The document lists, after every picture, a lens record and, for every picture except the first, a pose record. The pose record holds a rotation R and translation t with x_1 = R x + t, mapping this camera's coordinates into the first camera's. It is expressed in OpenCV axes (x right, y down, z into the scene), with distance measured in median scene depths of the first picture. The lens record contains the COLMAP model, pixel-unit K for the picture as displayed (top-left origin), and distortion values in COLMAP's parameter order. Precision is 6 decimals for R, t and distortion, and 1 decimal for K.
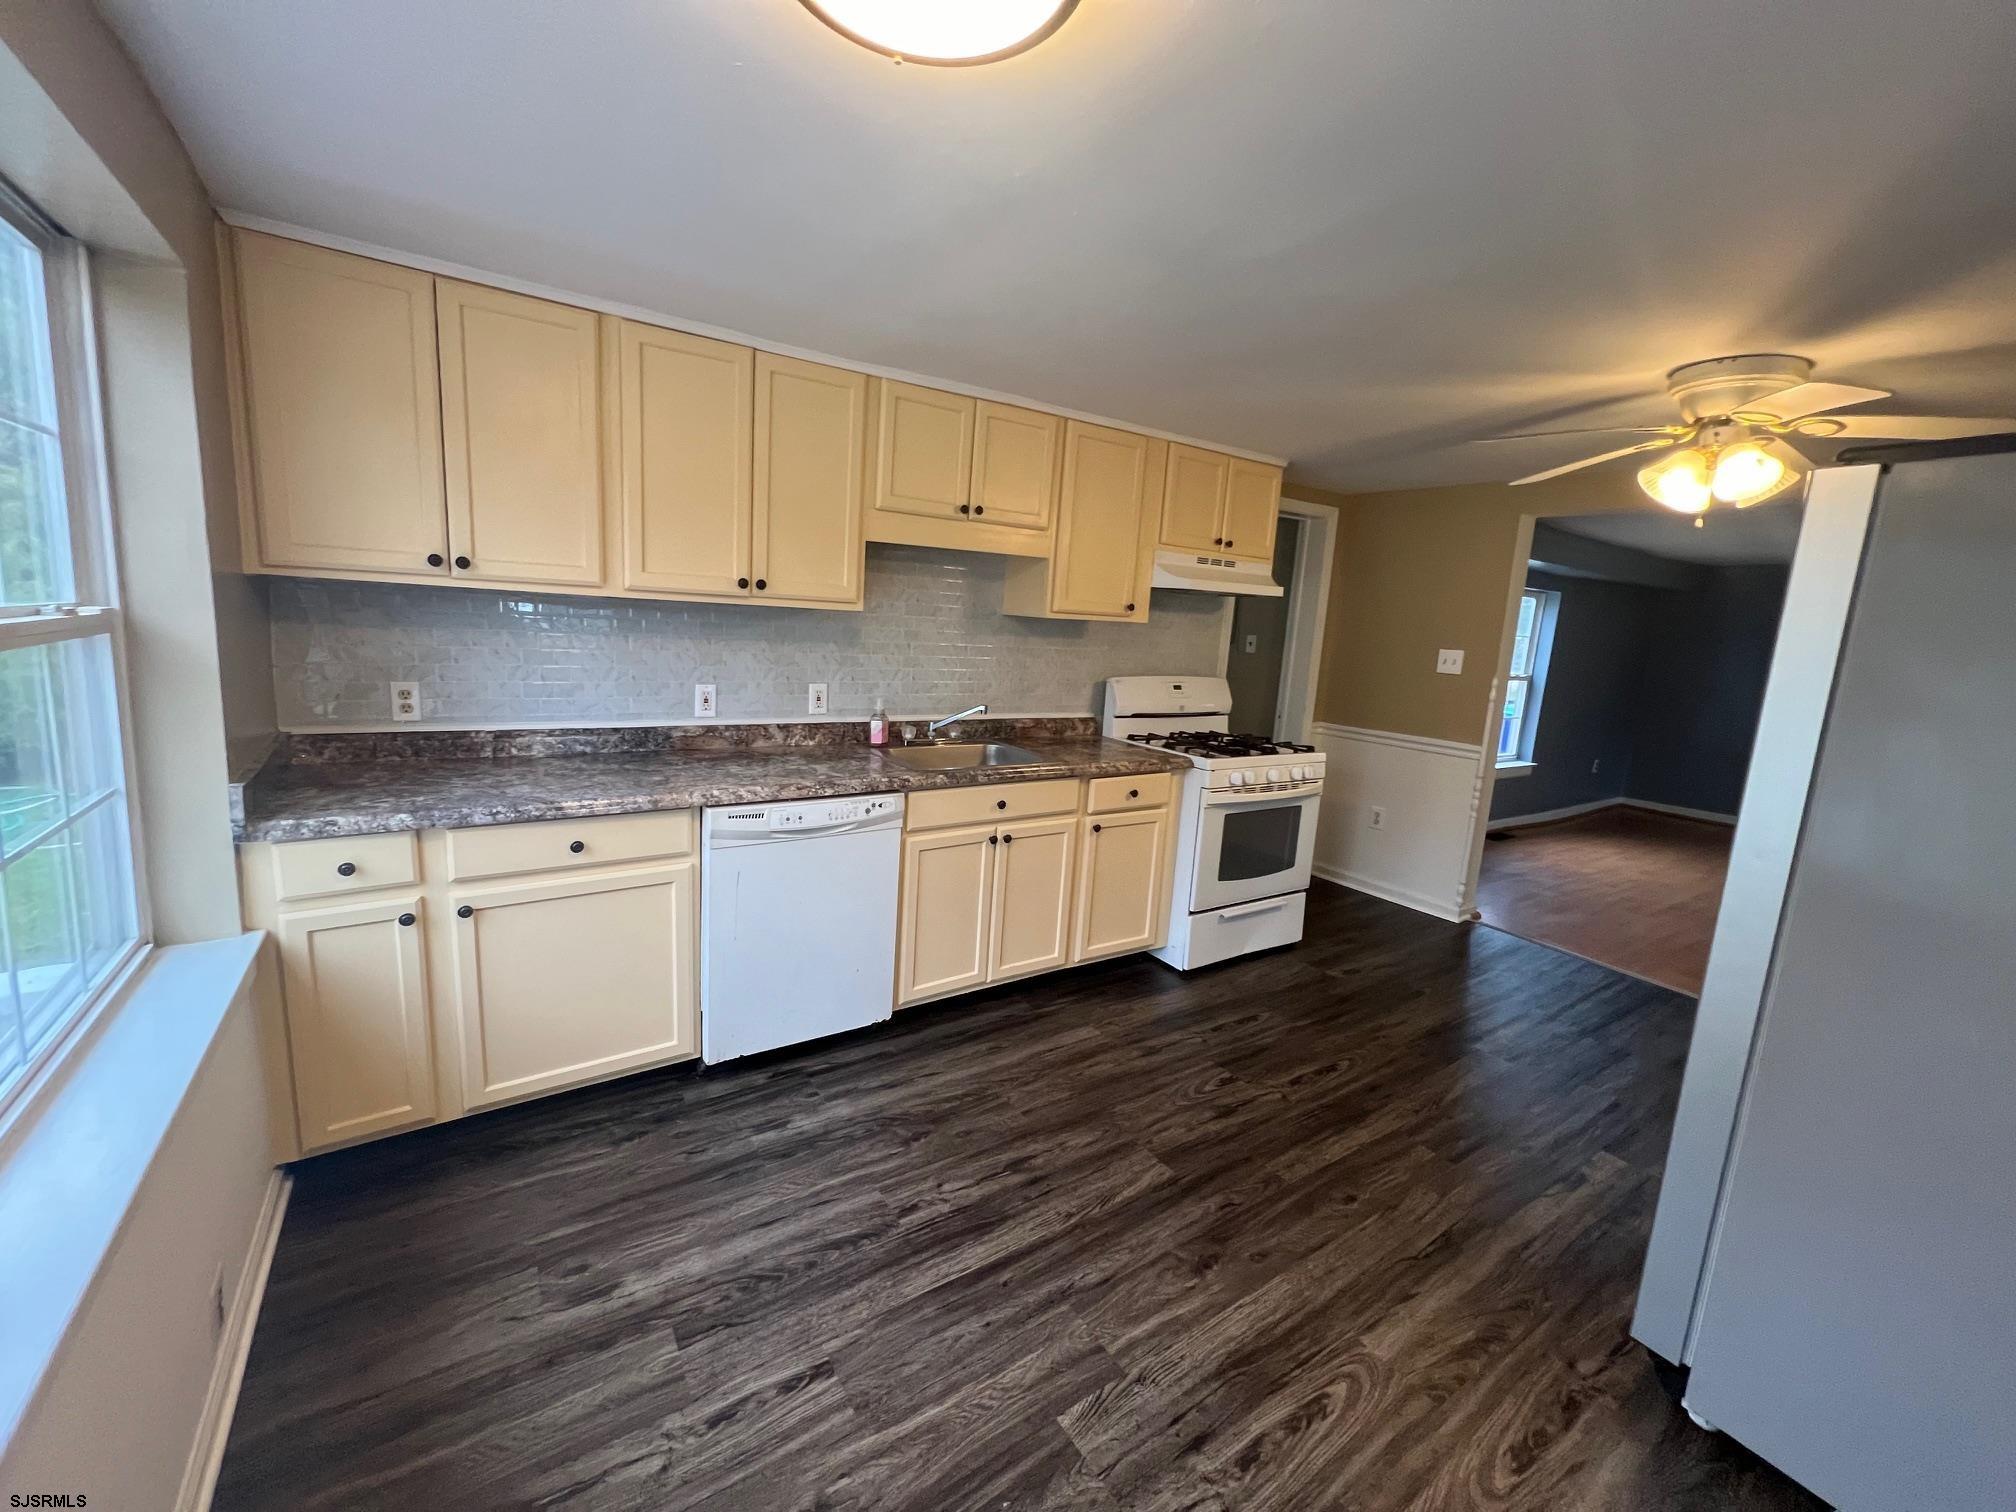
lens RADIAL K [[809.0, 0, 998.9], [0, 809.0, 745.7], [0, 0, 1]] dist [0.000466, 0.000347]
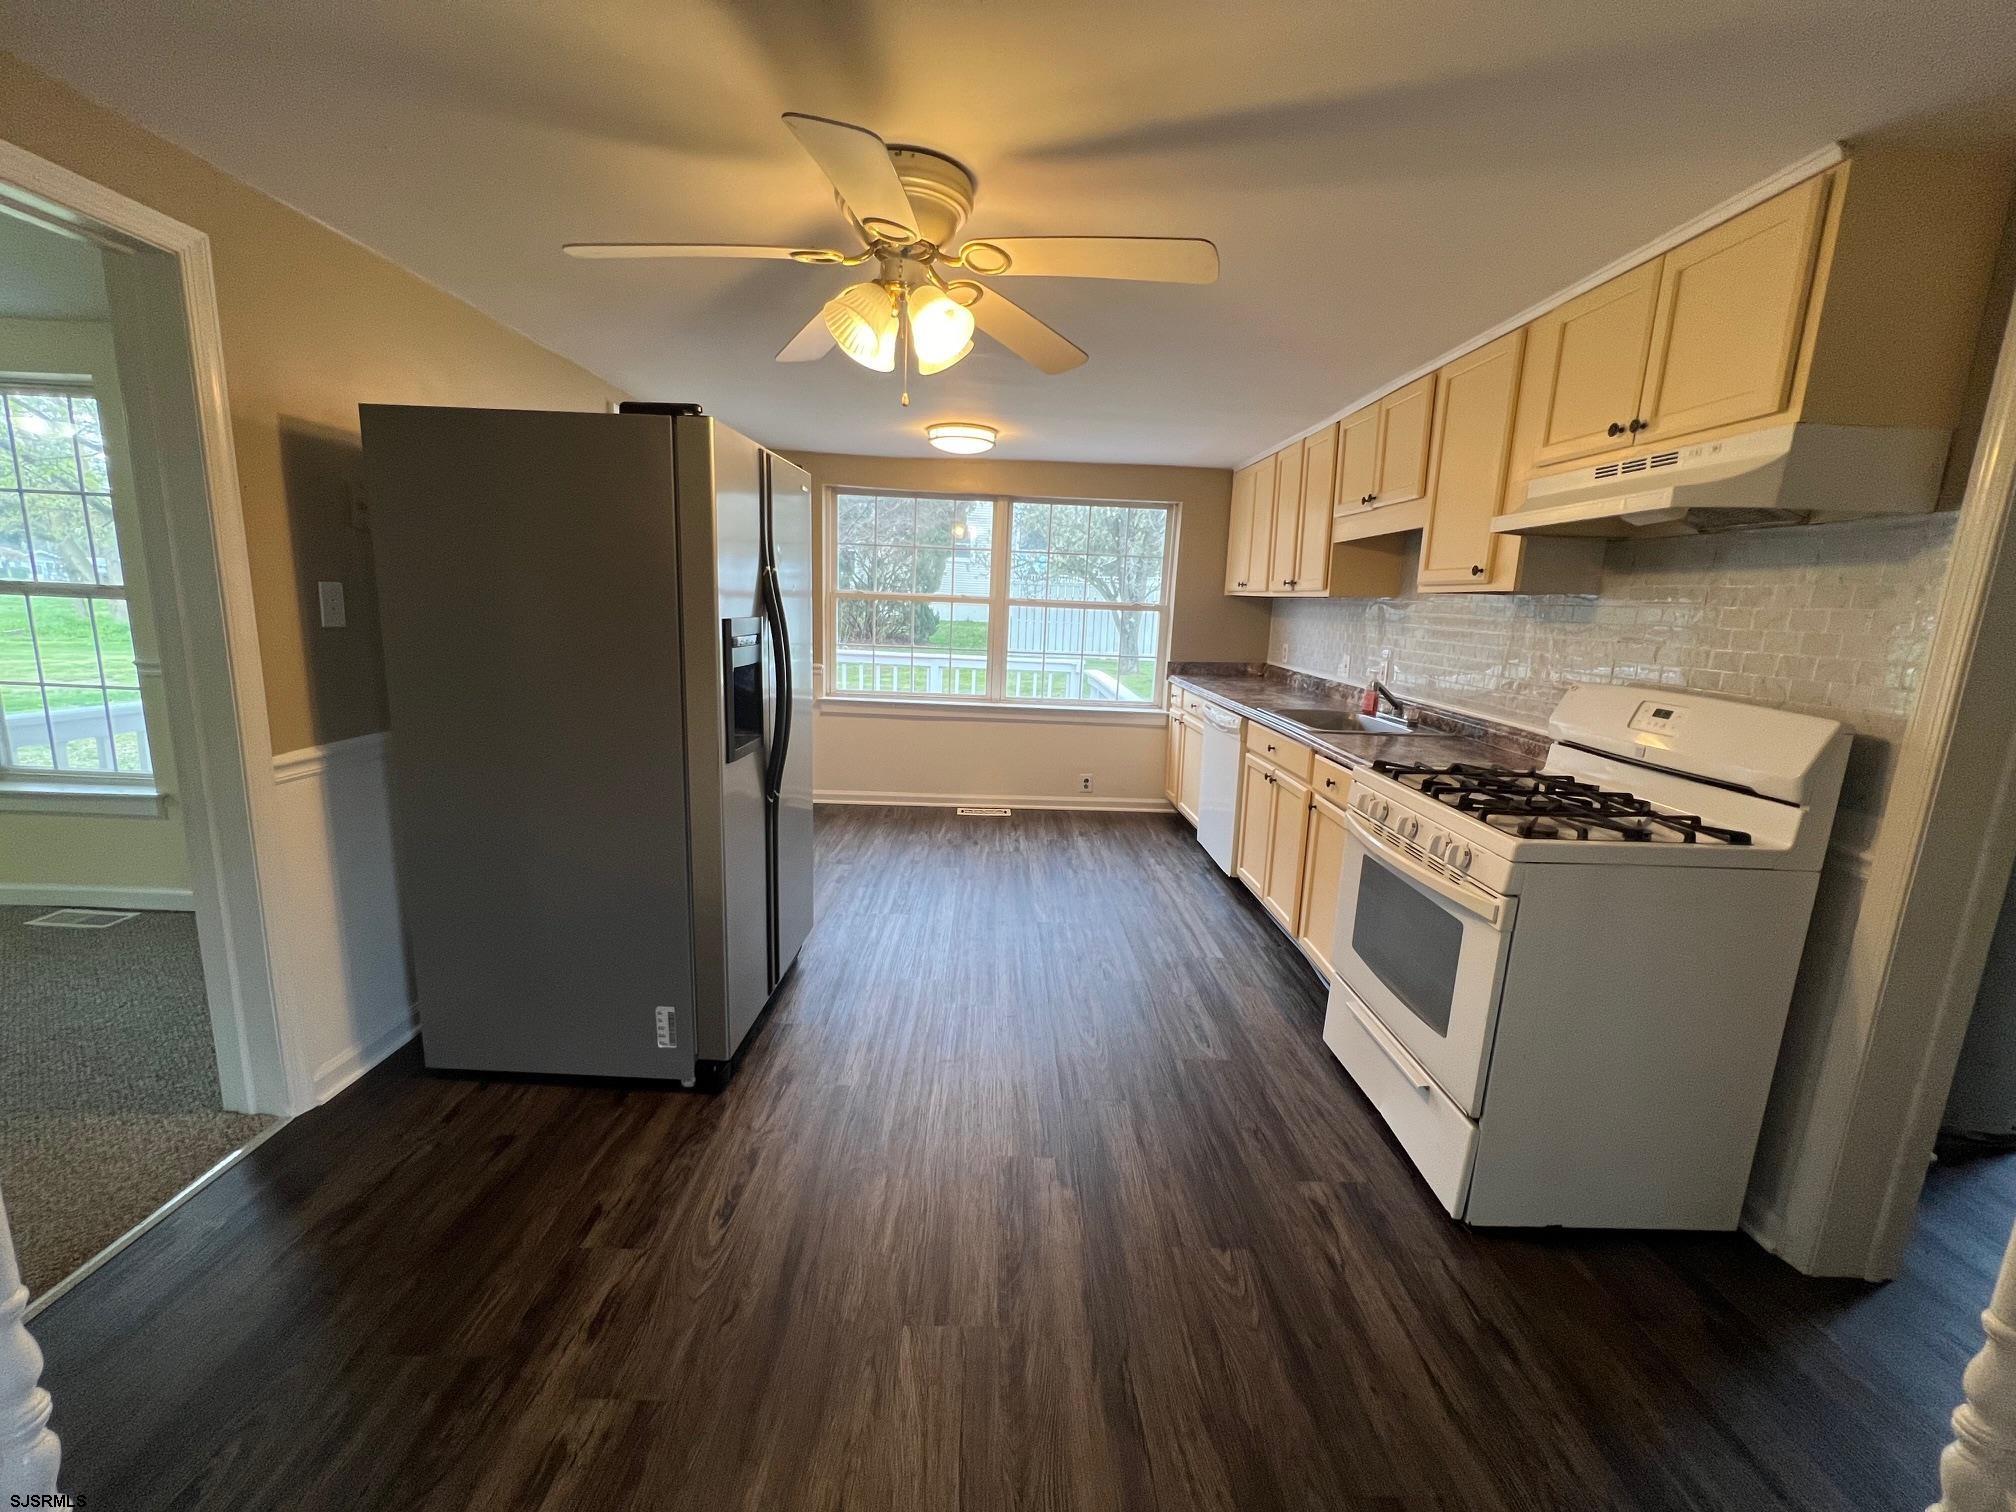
lens RADIAL K [[809.0, 0, 998.9], [0, 809.0, 745.7], [0, 0, 1]] dist [0.000466, 0.000347]
pose [[-0.541050, 0.075800, -0.837567, 0.961039], [-0.200922, 0.955438, 0.216259, -0.085987], [0.816636, 0.285293, -0.501710, 0.996510]]
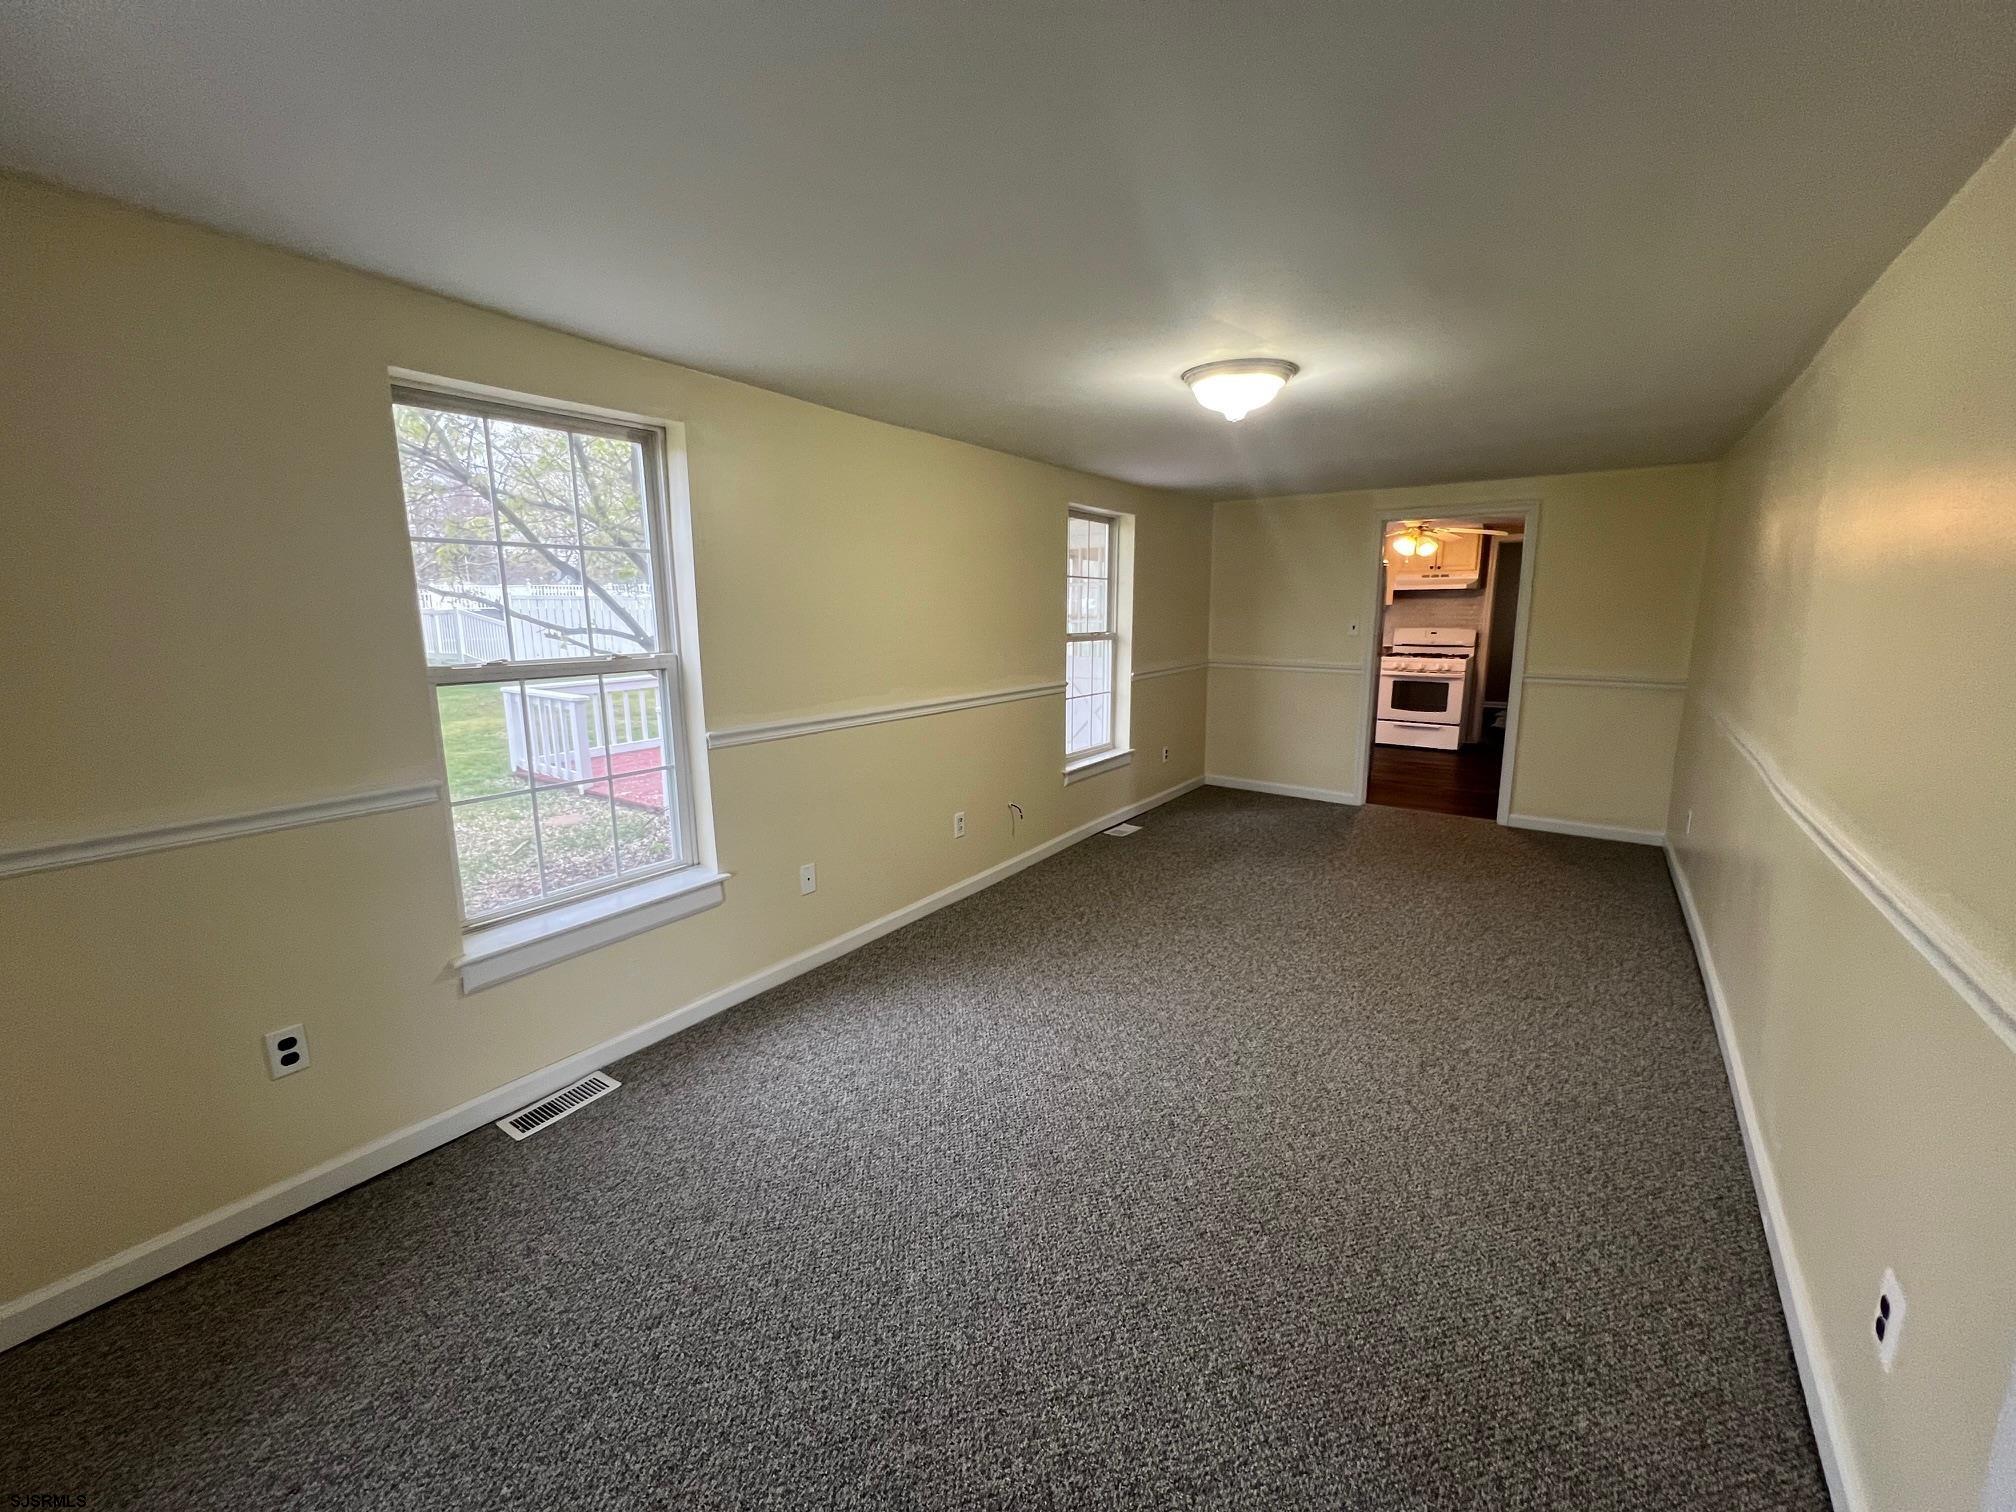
lens RADIAL K [[809.0, 0, 998.9], [0, 809.0, 745.7], [0, 0, 1]] dist [0.000466, 0.000347]
pose [[0.420917, 0.089052, -0.902717, 1.903700], [-0.108033, 0.993008, 0.047586, 0.278377], [0.900643, 0.077493, 0.427595, -1.066811]]
